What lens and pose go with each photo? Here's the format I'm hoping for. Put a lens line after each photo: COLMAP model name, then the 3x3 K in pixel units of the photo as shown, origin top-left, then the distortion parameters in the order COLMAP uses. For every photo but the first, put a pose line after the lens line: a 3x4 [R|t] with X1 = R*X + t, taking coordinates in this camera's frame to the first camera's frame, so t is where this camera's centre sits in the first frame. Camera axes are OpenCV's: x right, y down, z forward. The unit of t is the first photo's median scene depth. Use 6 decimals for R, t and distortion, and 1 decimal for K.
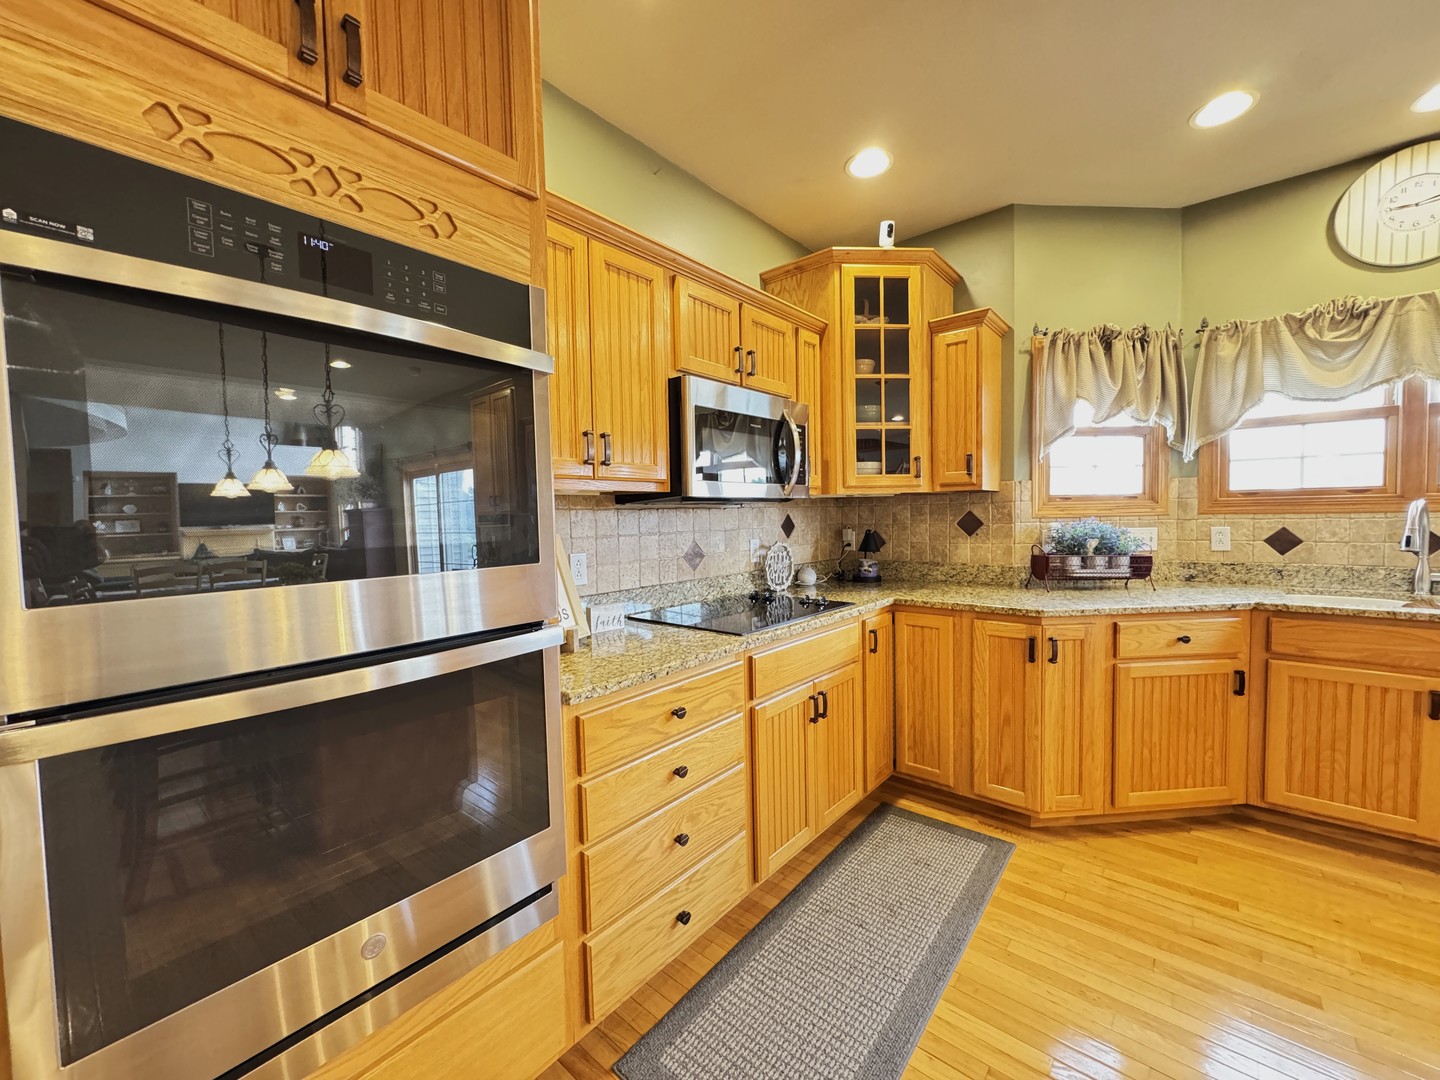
lens RADIAL K [[575.0, 0, 718.9], [0, 575.0, 539.3], [0, 0, 1]] dist [-0.001751, -0.000356]
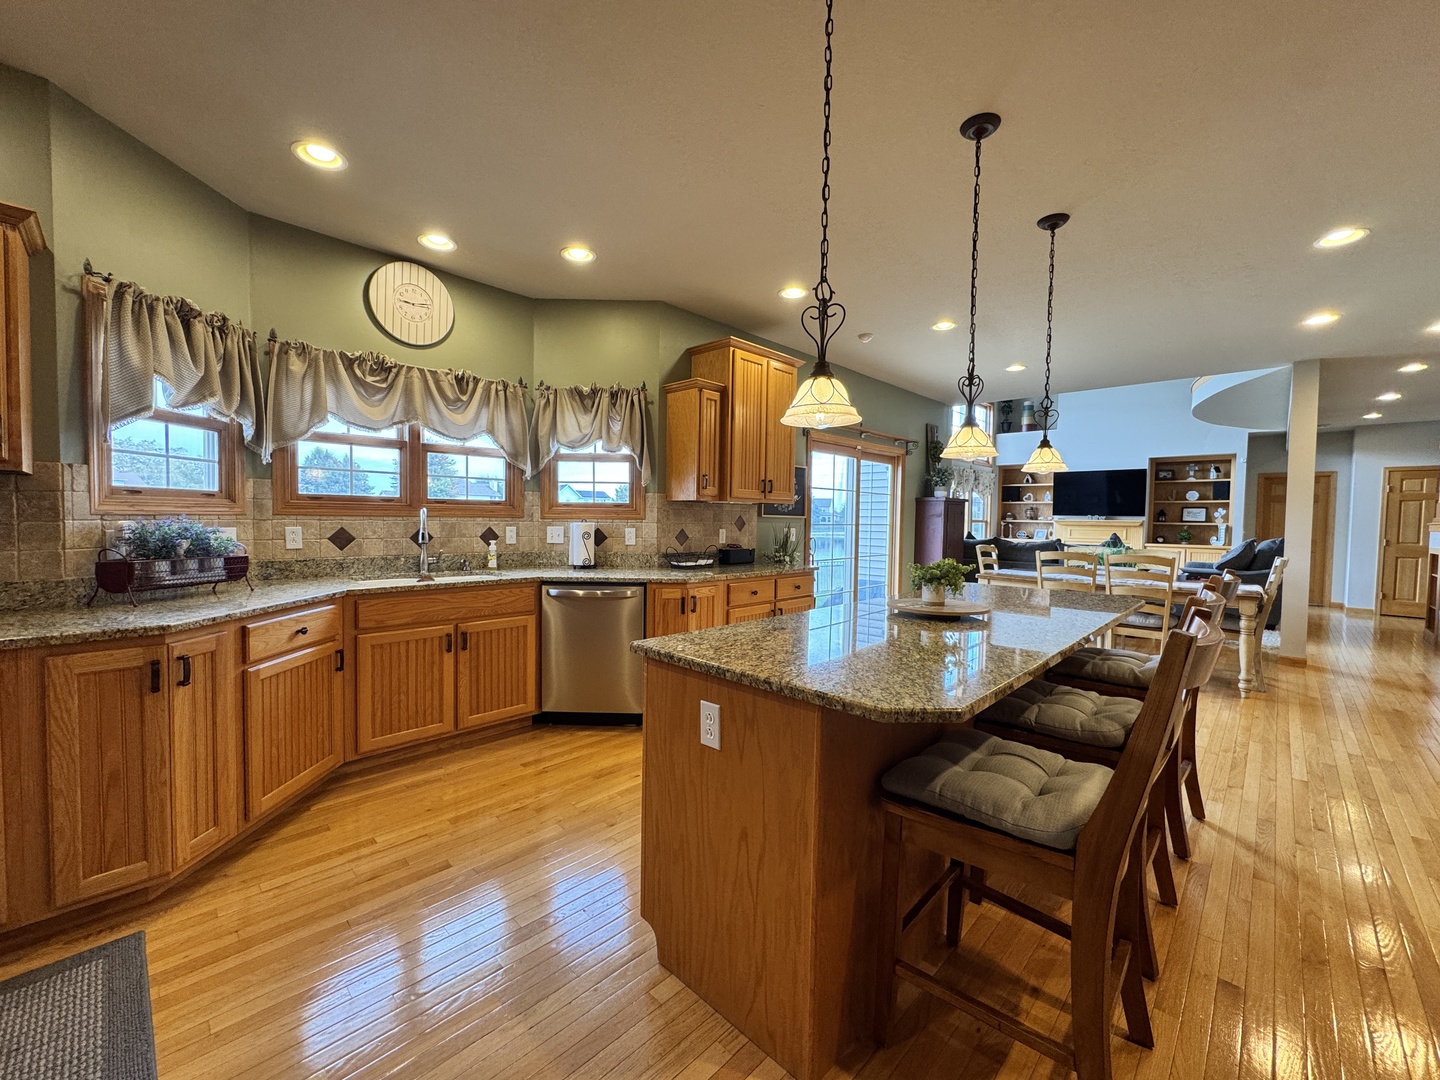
lens RADIAL K [[575.0, 0, 716.3], [0, 575.0, 539.5], [0, 0, 1]] dist [-0.001751, -0.000356]
pose [[0.073852, -0.017059, 0.997123, -0.174443], [0.027492, 0.999509, 0.015064, 0.008610], [-0.996890, 0.026300, 0.074285, 0.136428]]
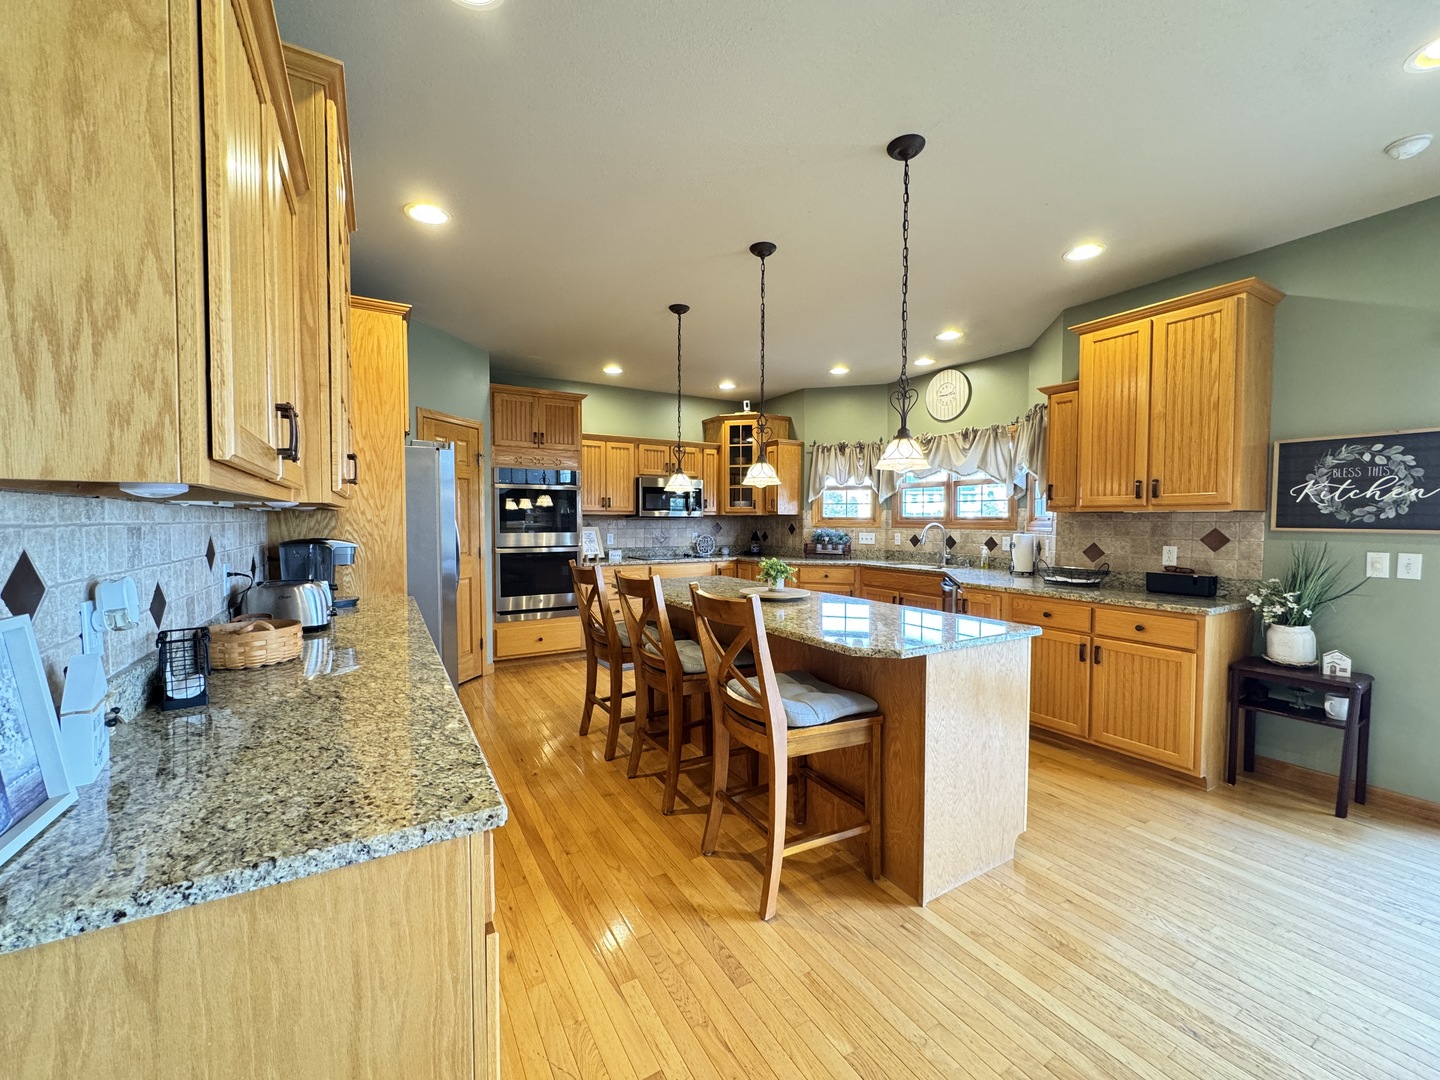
lens RADIAL K [[575.0, 0, 719.6], [0, 575.0, 536.1], [0, 0, 1]] dist [-0.001751, -0.000356]
pose [[0.945010, 0.032531, -0.325421, 1.072396], [-0.036210, 0.999330, -0.005254, 0.025852], [0.325032, 0.016749, 0.945555, -1.400799]]
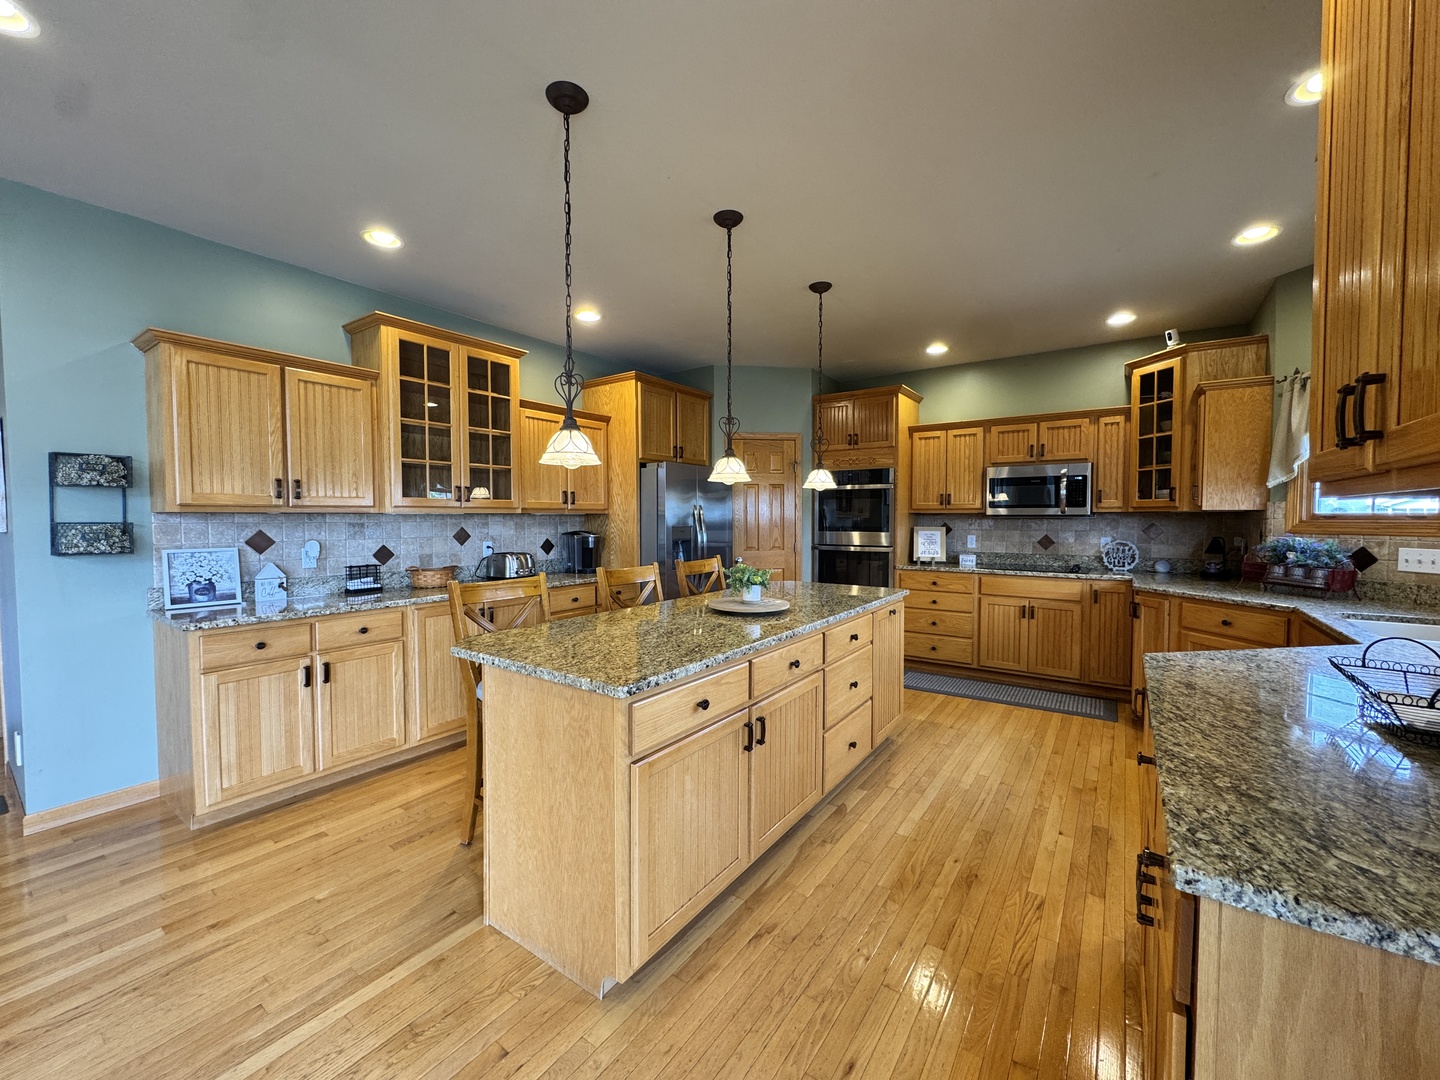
lens RADIAL K [[575.0, 0, 719.3], [0, 575.0, 540.8], [0, 0, 1]] dist [-0.001751, -0.000356]
pose [[0.088477, 0.060957, -0.994211, 1.863546], [-0.046517, 0.997290, 0.057006, -0.039077], [0.994991, 0.041204, 0.091073, -0.309835]]
